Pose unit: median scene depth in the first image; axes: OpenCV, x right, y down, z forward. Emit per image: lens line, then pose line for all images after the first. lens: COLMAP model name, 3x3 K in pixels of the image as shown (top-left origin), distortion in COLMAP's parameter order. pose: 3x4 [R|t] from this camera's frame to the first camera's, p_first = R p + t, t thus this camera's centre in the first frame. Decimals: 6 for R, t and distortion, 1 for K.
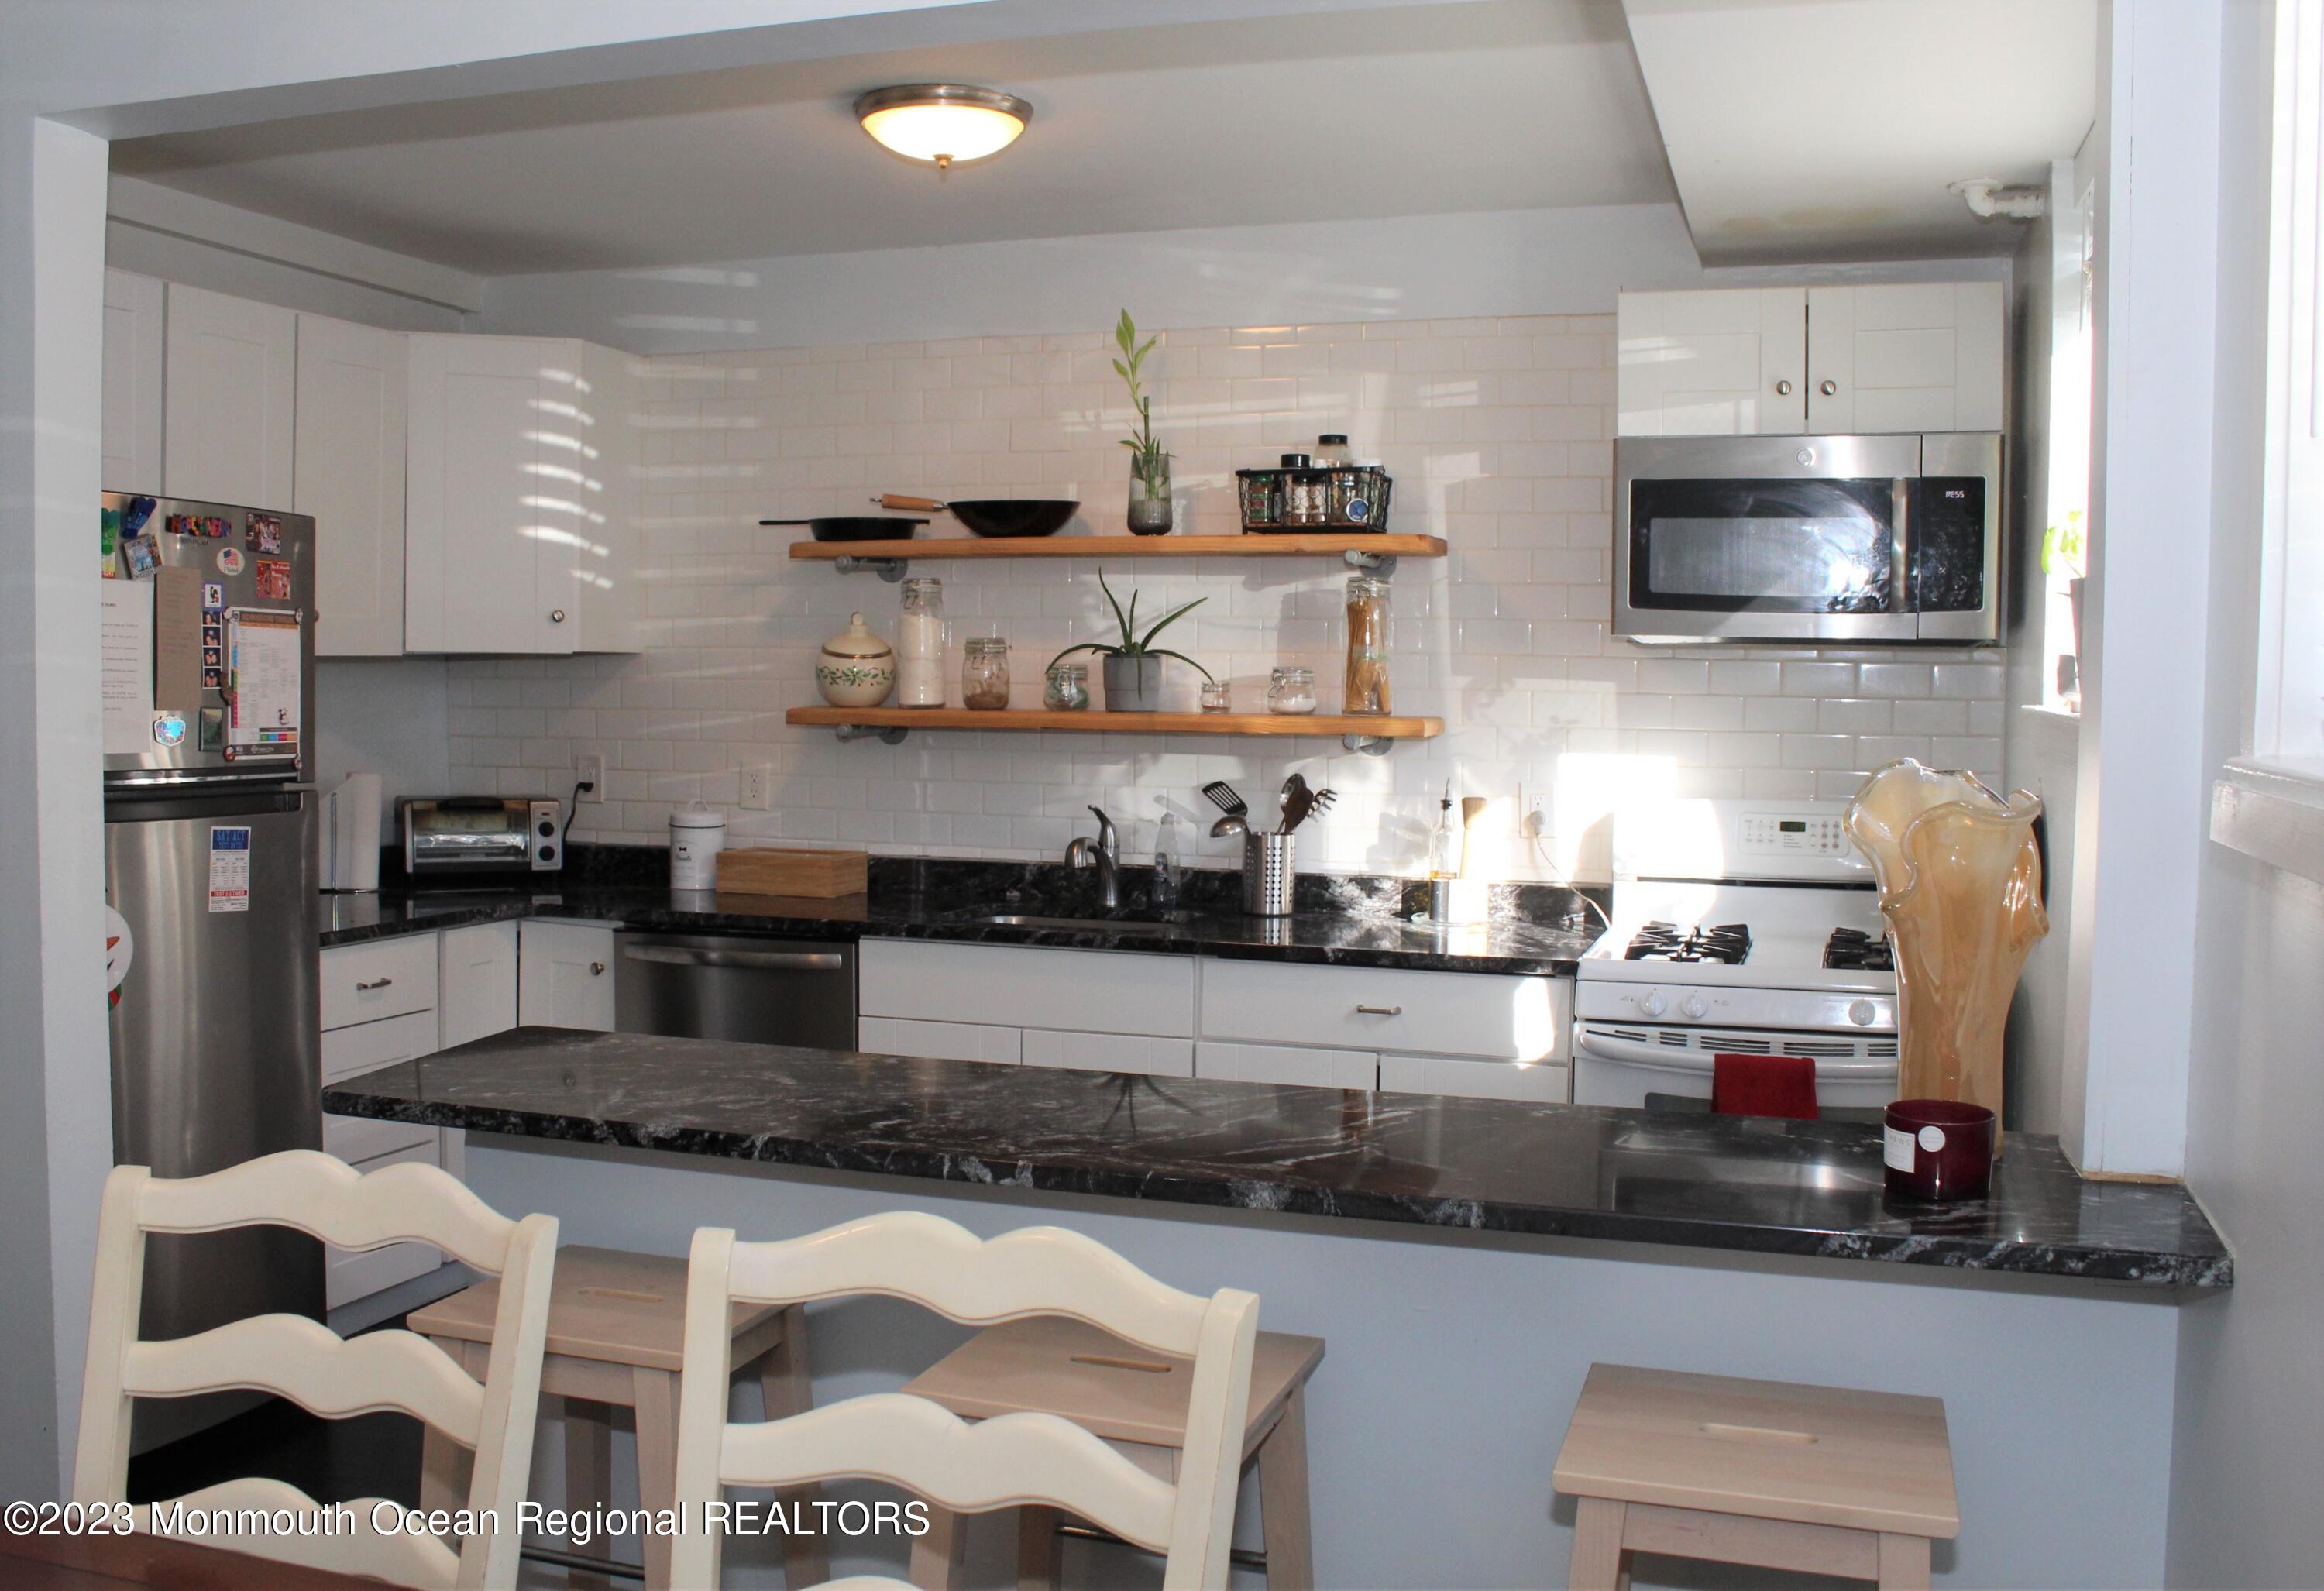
lens RADIAL K [[2126.3, 0, 1162.0], [0, 2126.3, 795.5], [0, 0, 1]] dist [-0.200038, 0.190532]
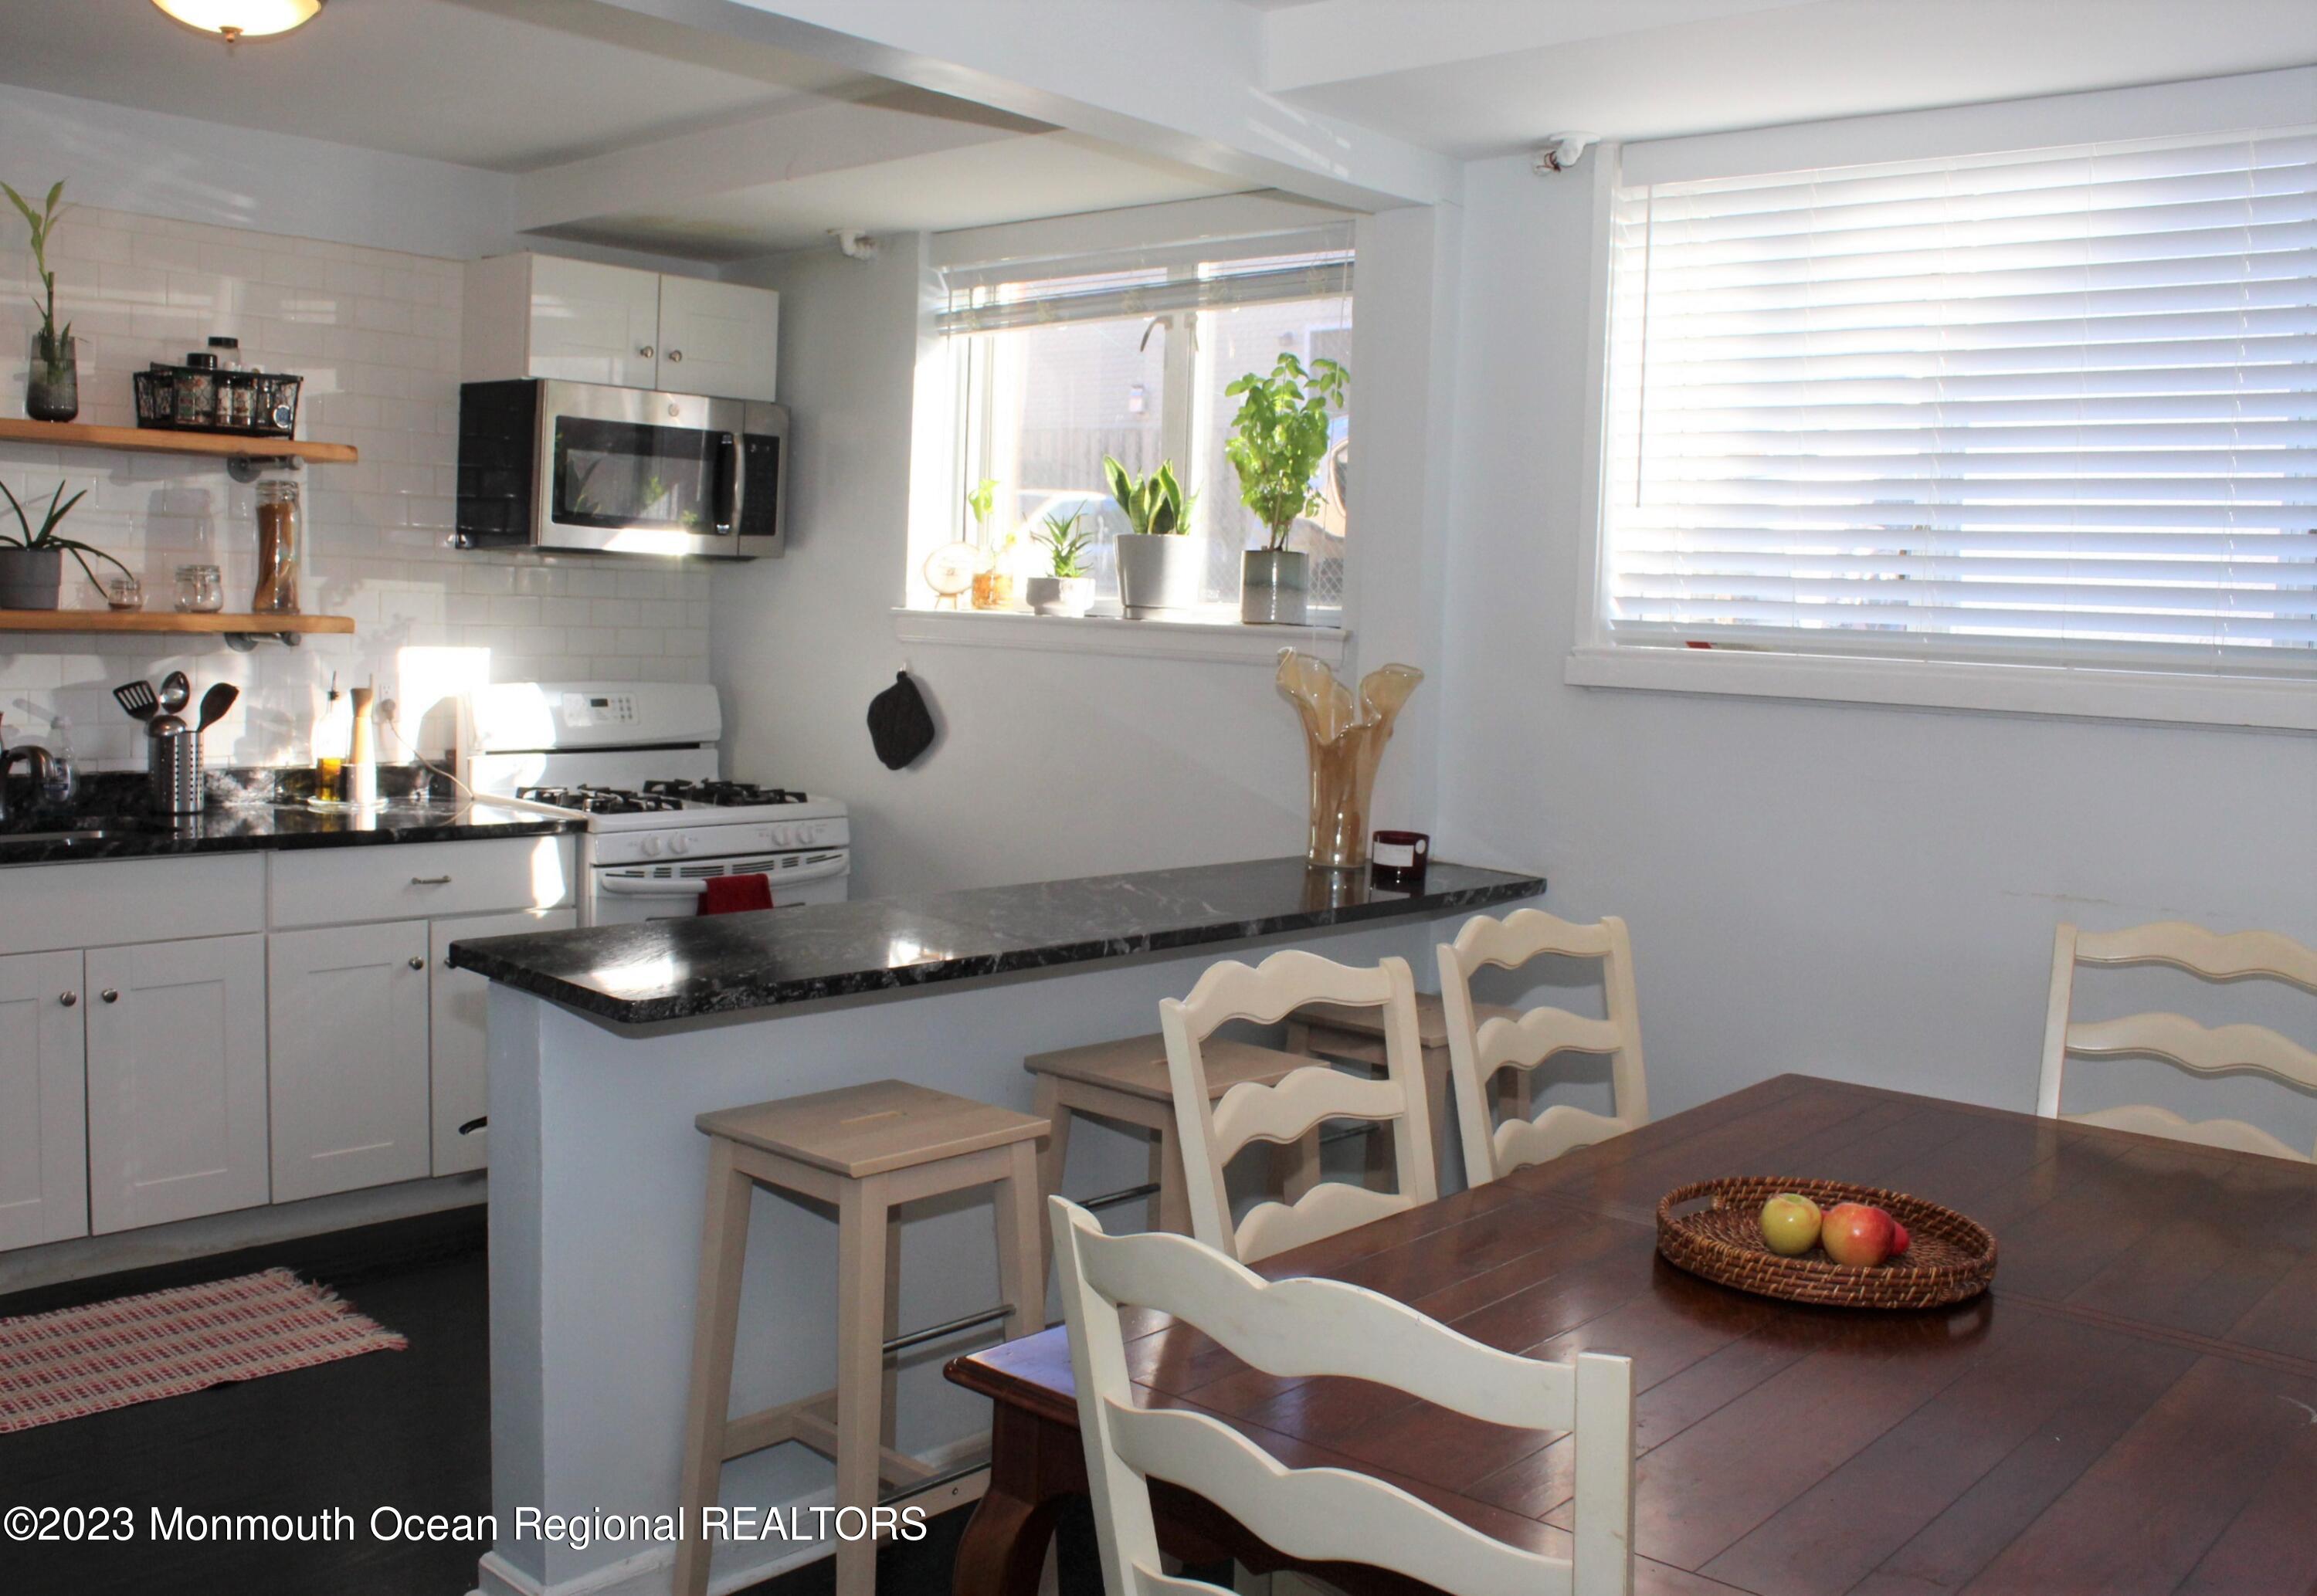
lens RADIAL K [[2119.7, 0, 1158.5], [0, 2119.7, 798.0], [0, 0, 1]] dist [-0.200038, 0.190532]
pose [[0.379673, -0.076210, 0.921977, -0.676148], [0.019051, 0.997034, 0.074569, -0.014089], [-0.924925, -0.010747, 0.379998, 0.209342]]
